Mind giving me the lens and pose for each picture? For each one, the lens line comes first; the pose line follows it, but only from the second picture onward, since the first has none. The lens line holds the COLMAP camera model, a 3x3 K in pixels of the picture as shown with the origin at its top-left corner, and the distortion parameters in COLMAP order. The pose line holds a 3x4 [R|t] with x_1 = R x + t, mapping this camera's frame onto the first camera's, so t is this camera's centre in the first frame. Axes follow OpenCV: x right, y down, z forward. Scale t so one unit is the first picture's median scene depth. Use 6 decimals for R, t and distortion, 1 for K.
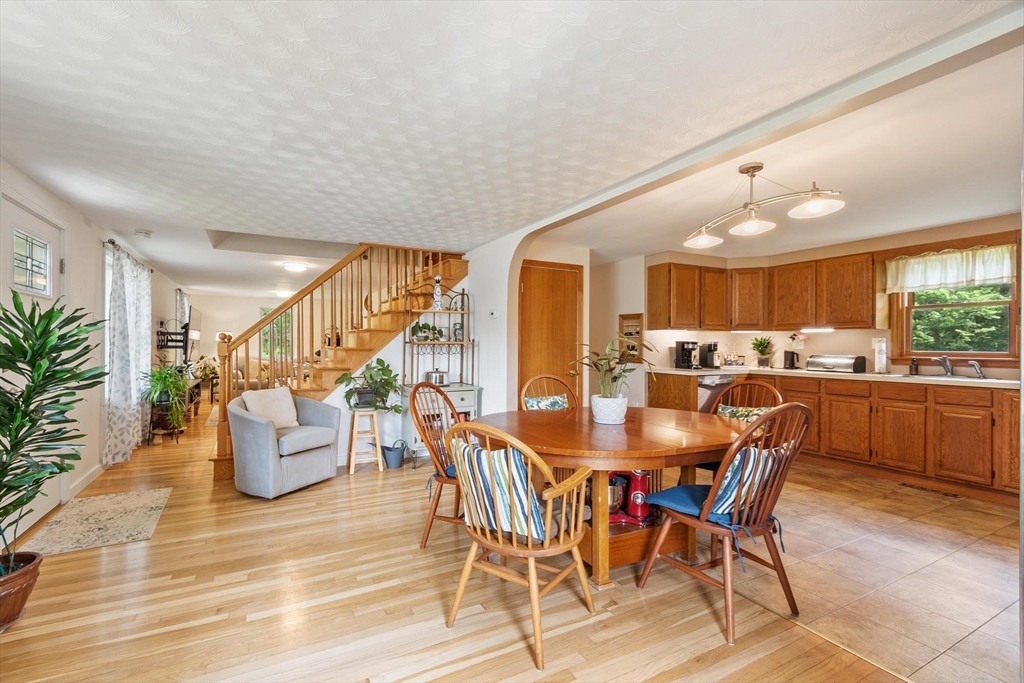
lens RADIAL K [[450.0, 0, 508.8], [0, 450.0, 345.6], [0, 0, 1]] dist [0.002761, 0.000538]
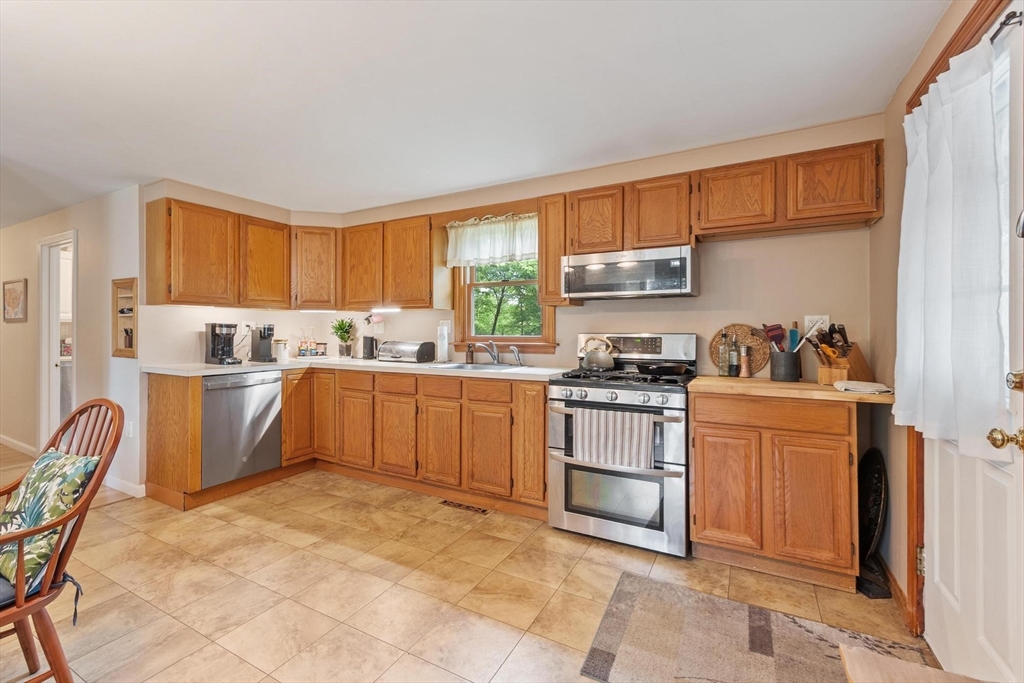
lens RADIAL K [[450.0, 0, 509.9], [0, 450.0, 332.8], [0, 0, 1]] dist [0.002761, 0.000538]
pose [[0.827570, -0.004980, 0.561341, 0.452092], [0.002317, 0.999982, 0.005457, 0.002346], [-0.561358, -0.003216, 0.827567, 0.236115]]
